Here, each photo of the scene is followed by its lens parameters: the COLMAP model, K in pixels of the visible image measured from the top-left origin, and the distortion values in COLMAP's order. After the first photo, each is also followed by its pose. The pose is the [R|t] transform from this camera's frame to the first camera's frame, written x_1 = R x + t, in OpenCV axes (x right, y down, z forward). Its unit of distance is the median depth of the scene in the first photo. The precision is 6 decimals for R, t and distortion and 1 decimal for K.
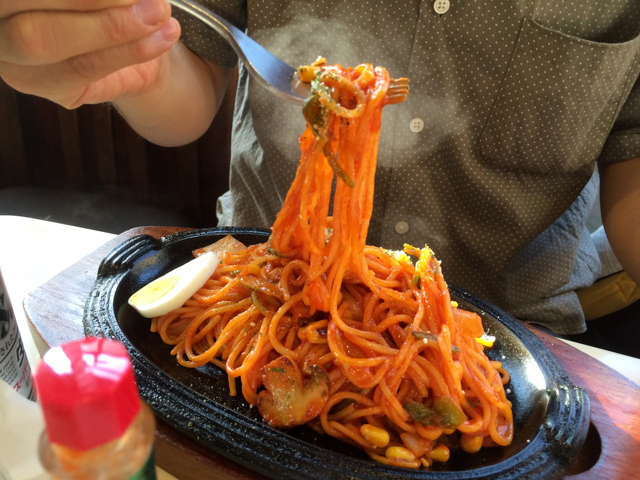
lens RADIAL K [[554.8, 0, 319.5], [0, 554.8, 240.1], [0, 0, 1]] dist [0.008874, 0.008808]
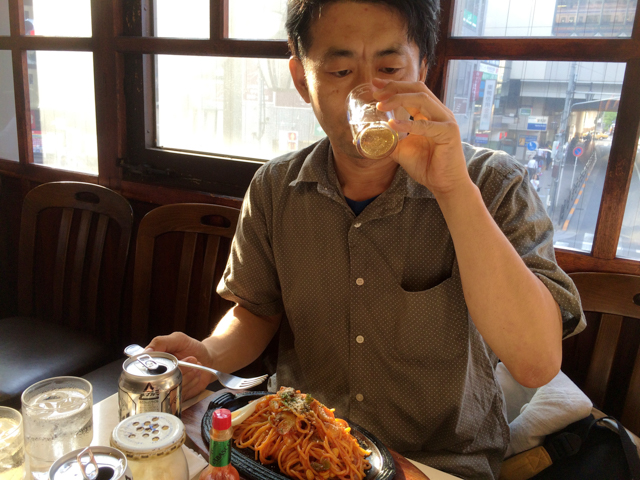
lens RADIAL K [[554.8, 0, 319.0], [0, 554.8, 240.2], [0, 0, 1]] dist [0.008874, 0.008808]
pose [[0.989739, 0.044491, -0.135783, 0.416284], [-0.085173, 0.946705, -0.310638, 0.093296], [0.114726, 0.319016, 0.940780, -1.625006]]
